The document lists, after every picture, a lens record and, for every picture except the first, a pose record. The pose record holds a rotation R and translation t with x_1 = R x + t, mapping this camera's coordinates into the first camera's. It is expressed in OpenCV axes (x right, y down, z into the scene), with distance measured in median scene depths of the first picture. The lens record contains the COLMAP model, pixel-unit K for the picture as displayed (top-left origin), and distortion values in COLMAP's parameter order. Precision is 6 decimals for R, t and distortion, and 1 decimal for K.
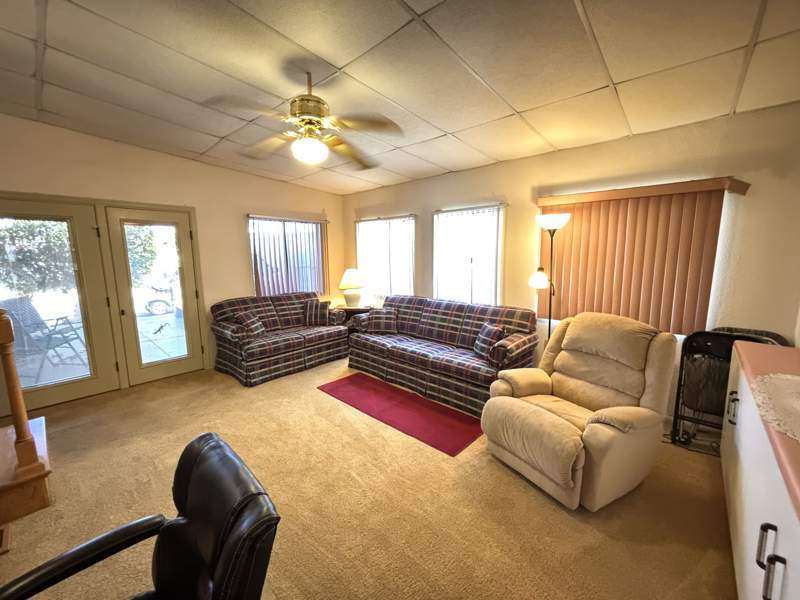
lens RADIAL K [[325.1, 0, 398.0], [0, 325.1, 299.6], [0, 0, 1]] dist [0.000210, -0.000161]
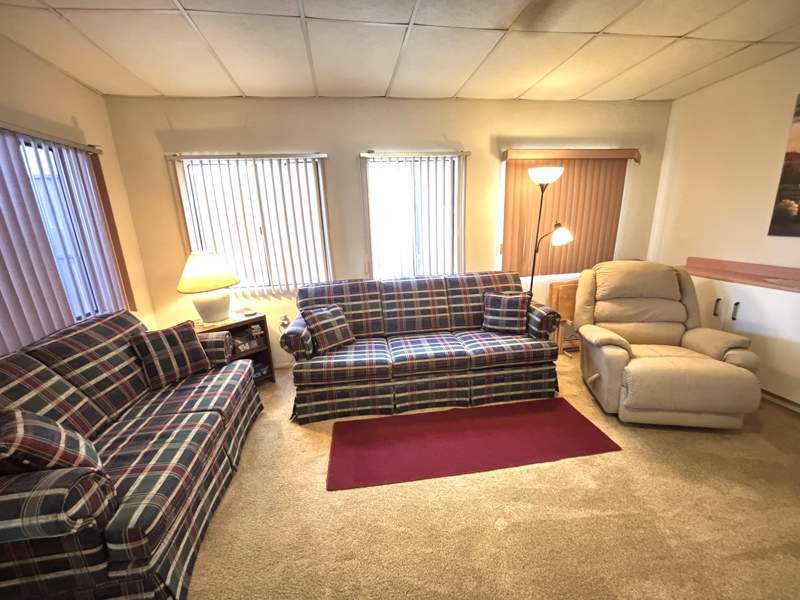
lens RADIAL K [[325.1, 0, 398.0], [0, 325.1, 299.6], [0, 0, 1]] dist [0.000210, -0.000161]
pose [[0.621756, -0.206335, 0.755543, -0.497572], [0.143728, 0.978350, 0.148905, -0.071151], [-0.769910, 0.016010, 0.637951, 0.600426]]
